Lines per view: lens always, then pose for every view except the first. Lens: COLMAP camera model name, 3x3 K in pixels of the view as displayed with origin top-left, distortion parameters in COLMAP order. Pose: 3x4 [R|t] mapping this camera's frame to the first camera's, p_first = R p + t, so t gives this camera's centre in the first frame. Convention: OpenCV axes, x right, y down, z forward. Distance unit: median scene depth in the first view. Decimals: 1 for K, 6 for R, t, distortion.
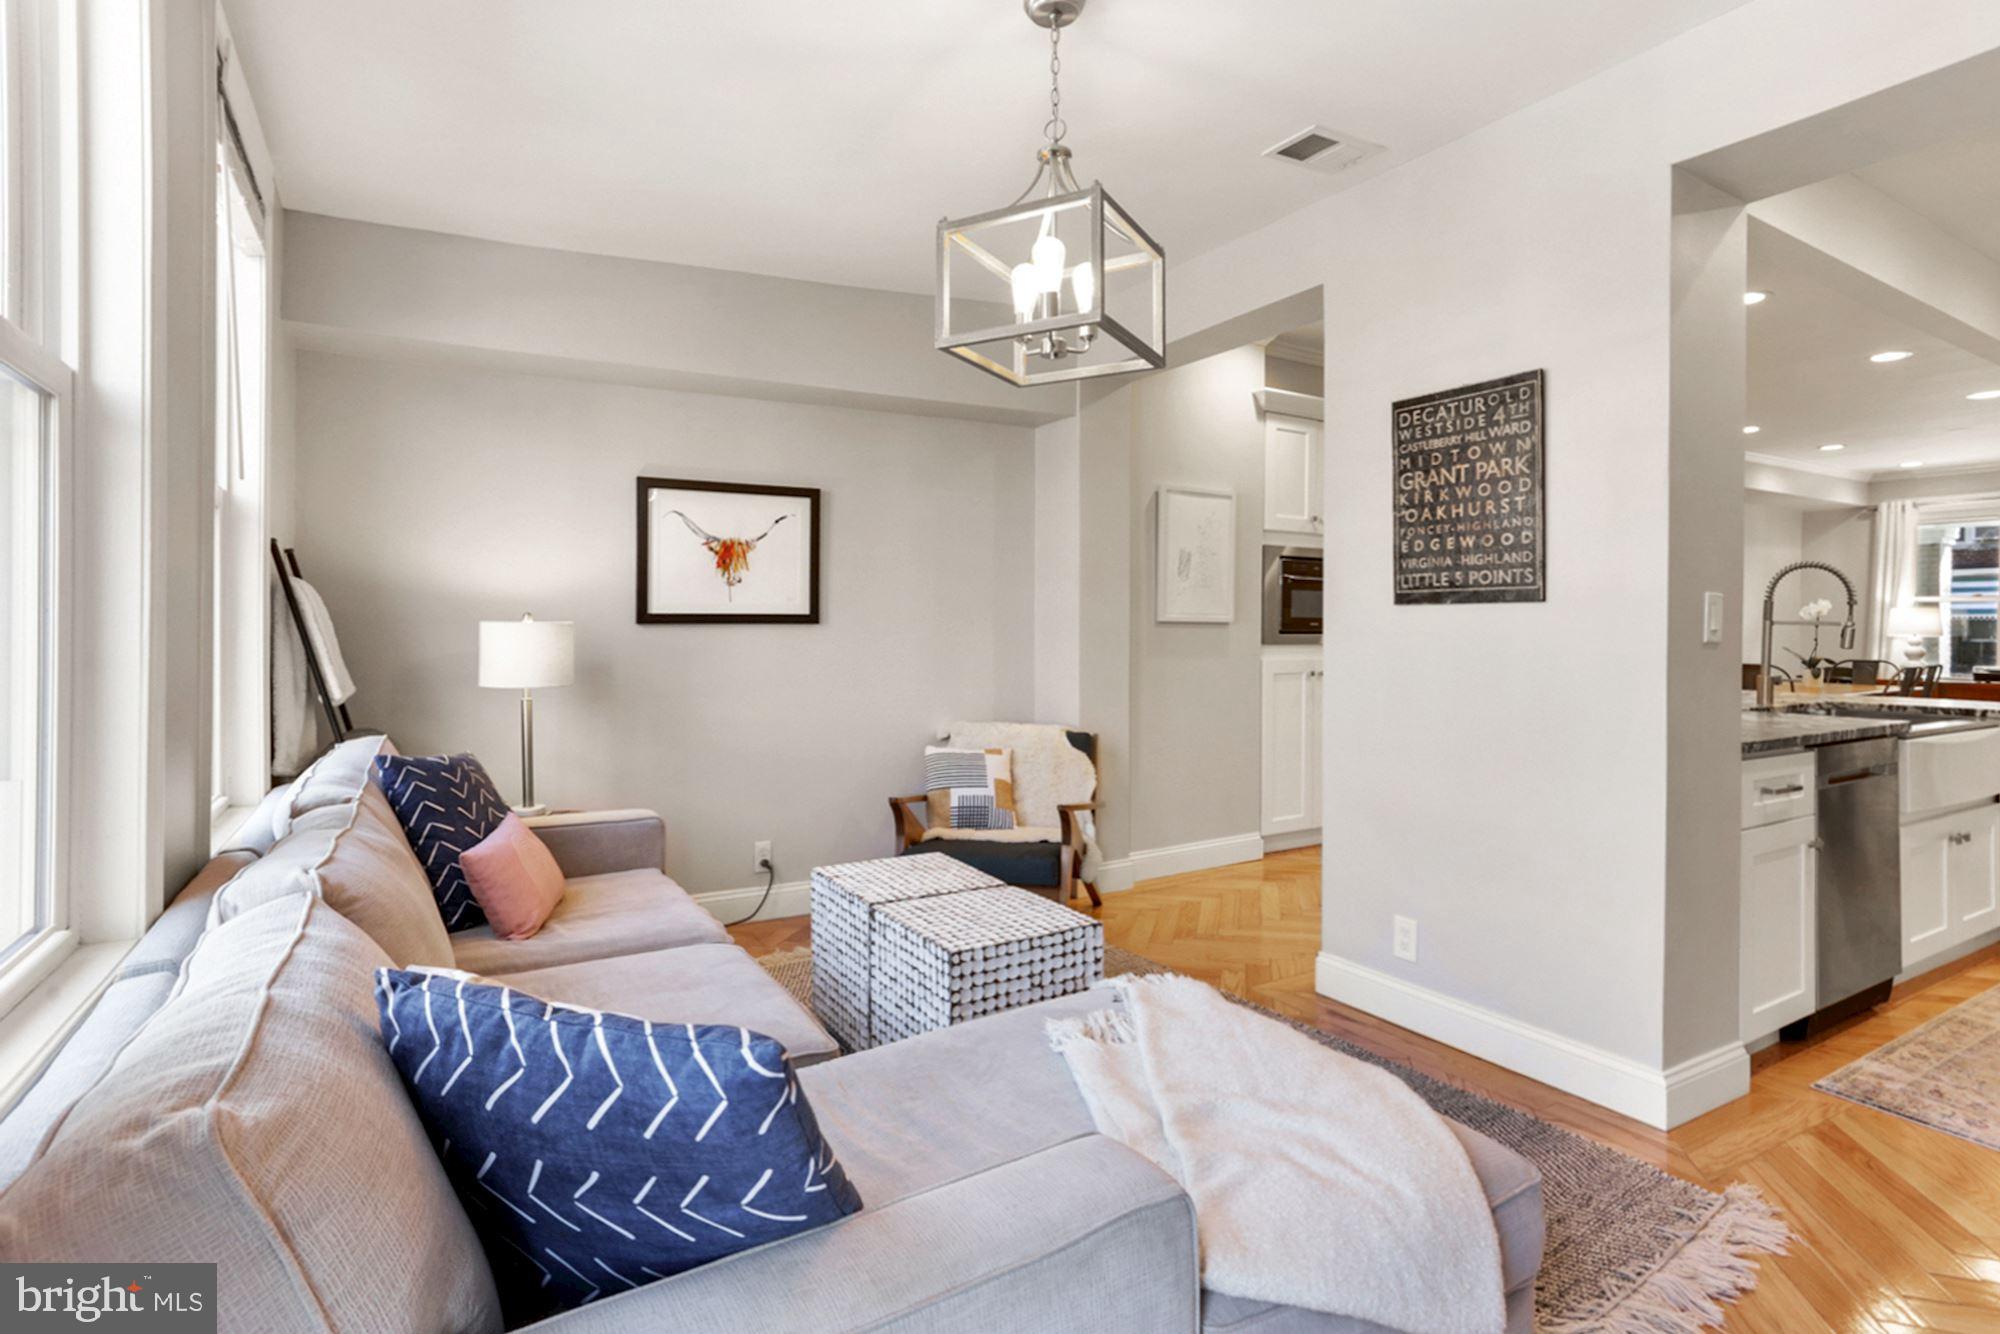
lens RADIAL K [[1001.8, 0, 1011.6], [0, 1001.8, 626.5], [0, 0, 1]] dist [0.007241, 0.000385]
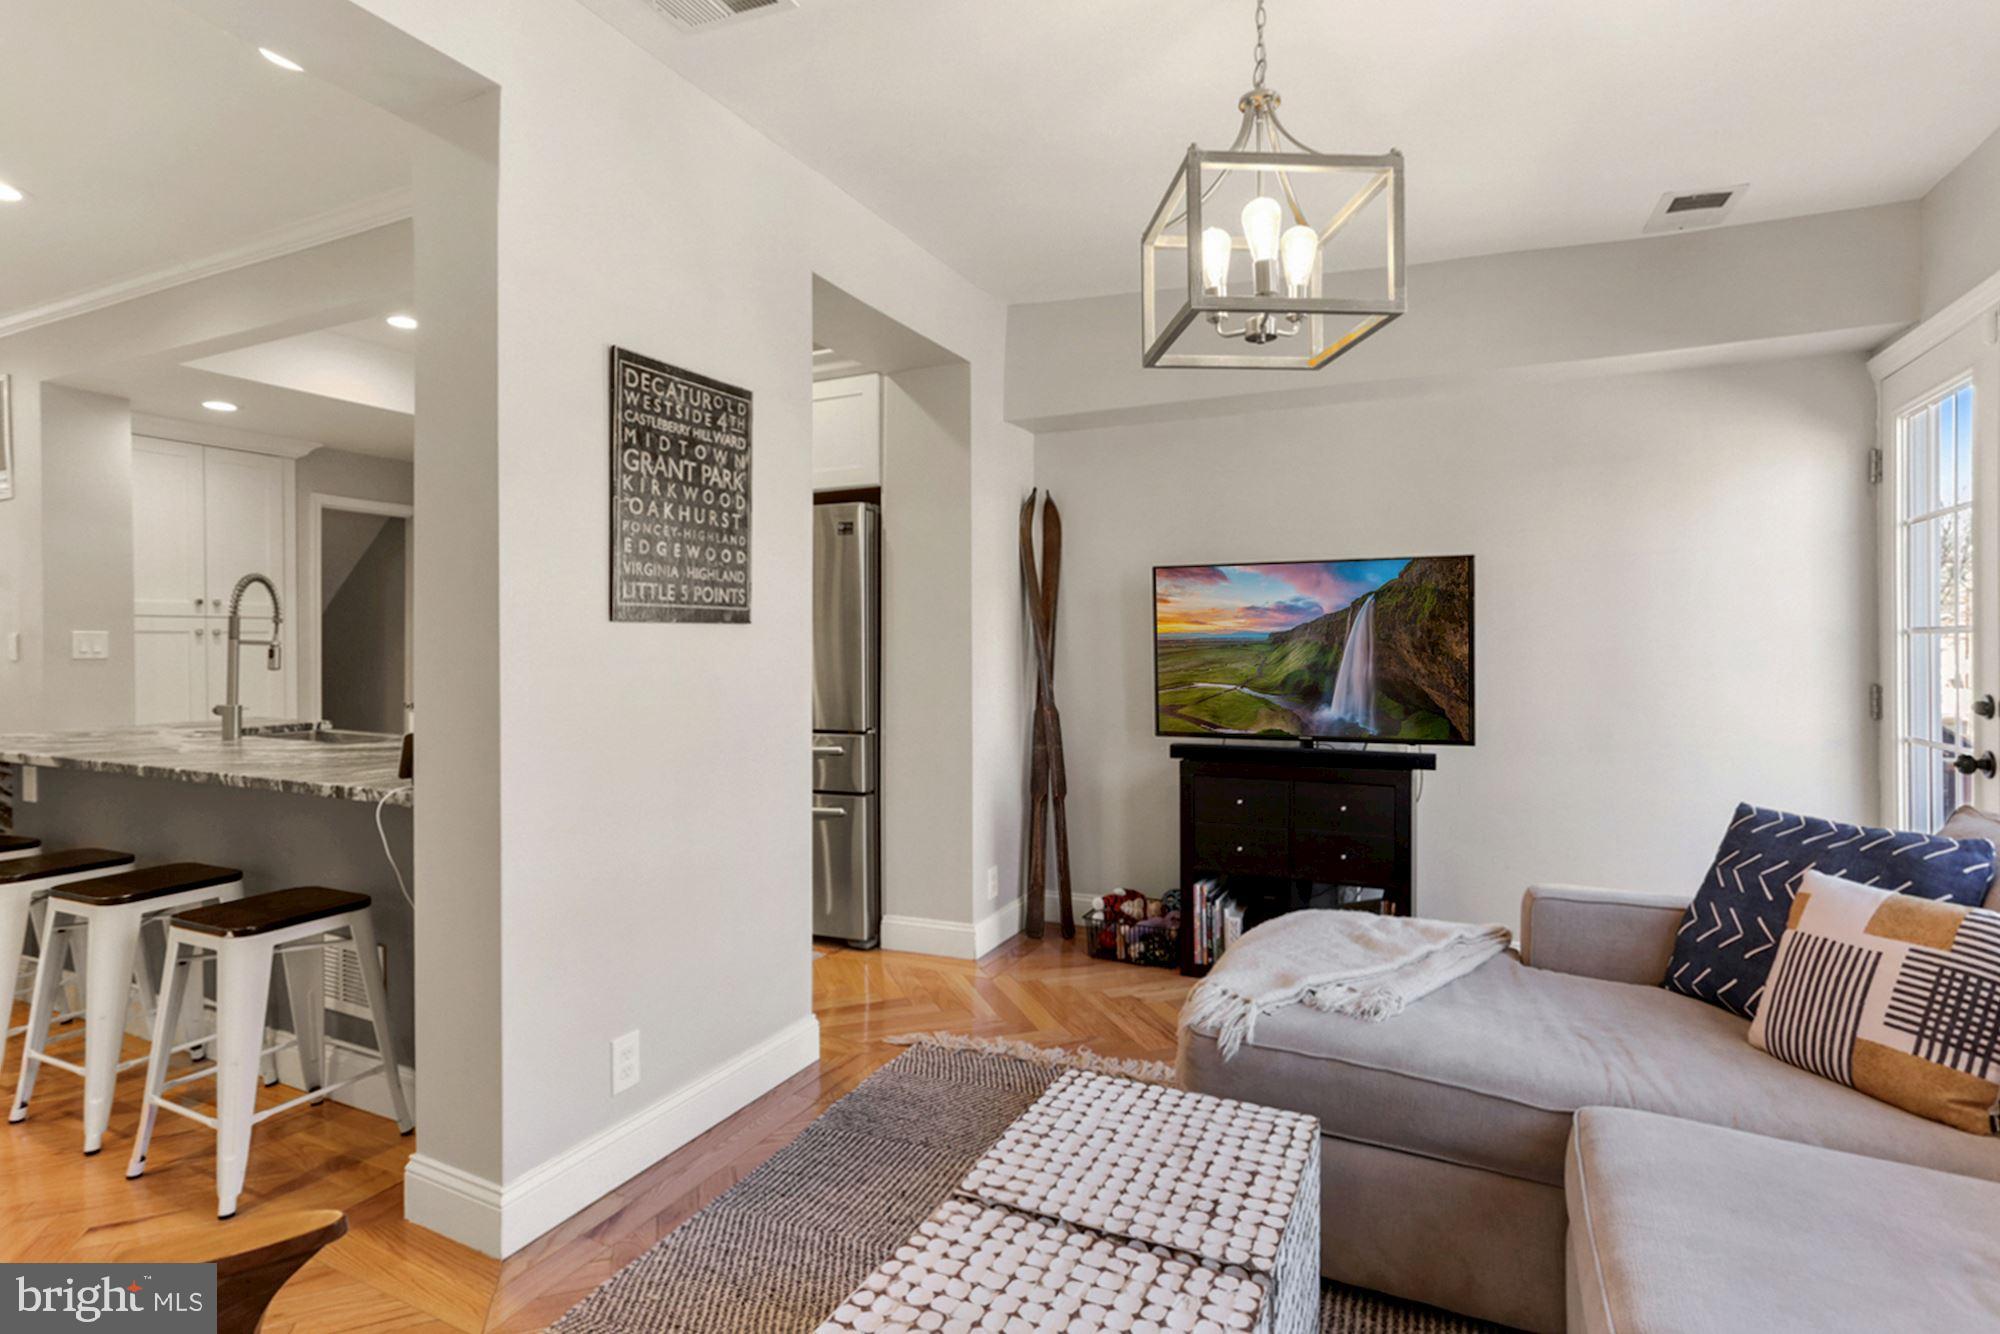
lens RADIAL K [[1001.8, 0, 1001.0], [0, 1001.8, 647.4], [0, 0, 1]] dist [0.007241, 0.000385]
pose [[-0.541424, -0.009582, 0.840695, -0.420958], [0.001179, 0.999925, 0.012156, -0.012017], [-0.840749, 0.007572, -0.541372, 1.244024]]
